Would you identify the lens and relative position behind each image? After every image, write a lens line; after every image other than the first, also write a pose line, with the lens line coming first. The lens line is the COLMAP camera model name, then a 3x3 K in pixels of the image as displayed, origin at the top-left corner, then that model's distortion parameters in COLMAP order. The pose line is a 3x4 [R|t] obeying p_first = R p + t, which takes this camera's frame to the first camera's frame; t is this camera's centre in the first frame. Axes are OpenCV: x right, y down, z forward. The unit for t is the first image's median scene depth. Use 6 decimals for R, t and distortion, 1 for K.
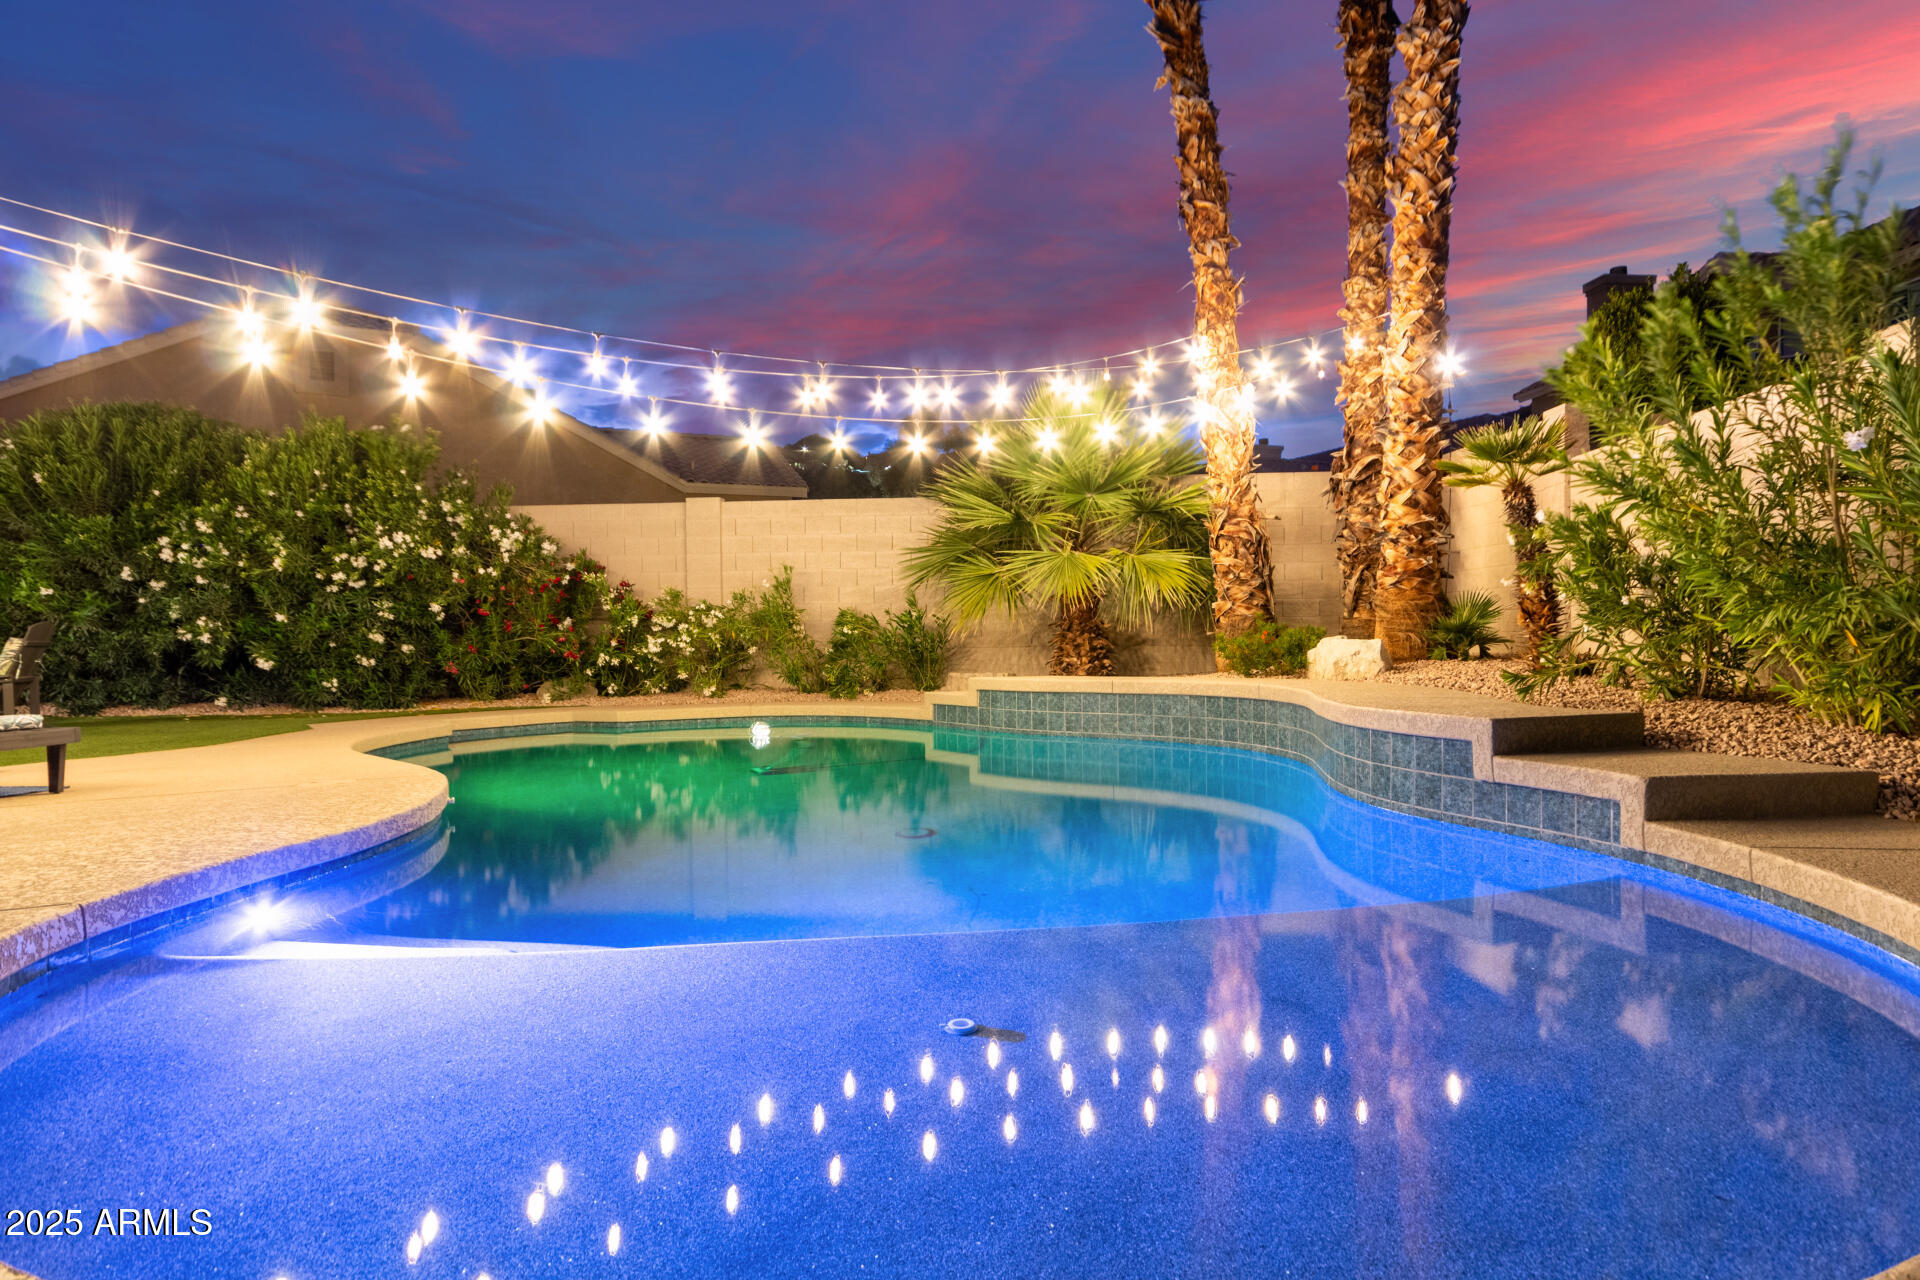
lens RADIAL K [[1049.0, 0, 957.6], [0, 1049.0, 653.0], [0, 0, 1]] dist [0.003917, -0.000141]
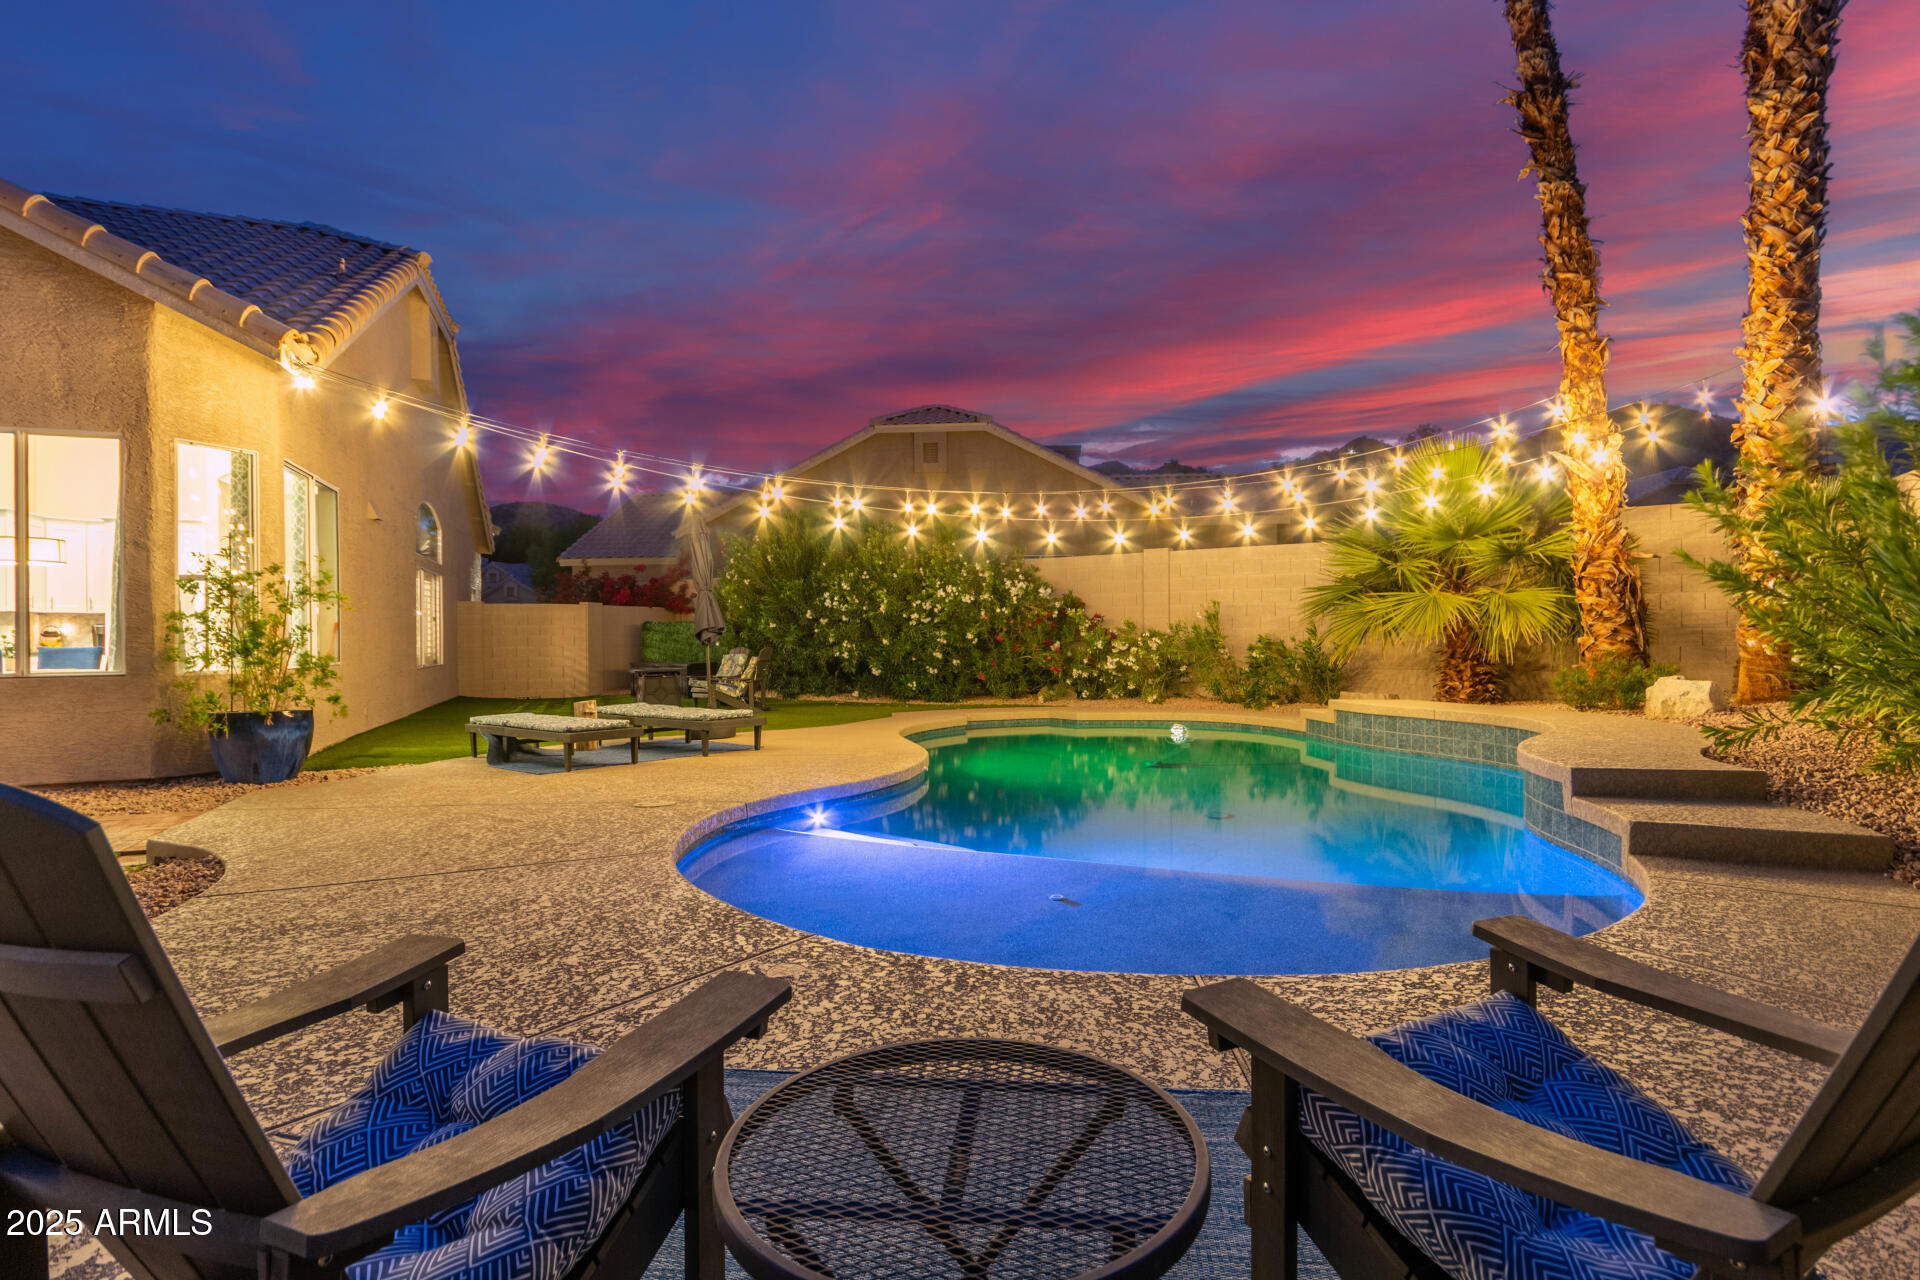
lens RADIAL K [[947.7, 0, 957.3], [0, 947.7, 638.6], [0, 0, 1]] dist [-0.000782, -0.000012]
pose [[0.856460, 0.004631, -0.516193, 0.182752], [-0.008779, 0.999946, -0.005596, -0.033008], [0.516140, 0.009324, 0.856454, -0.157839]]
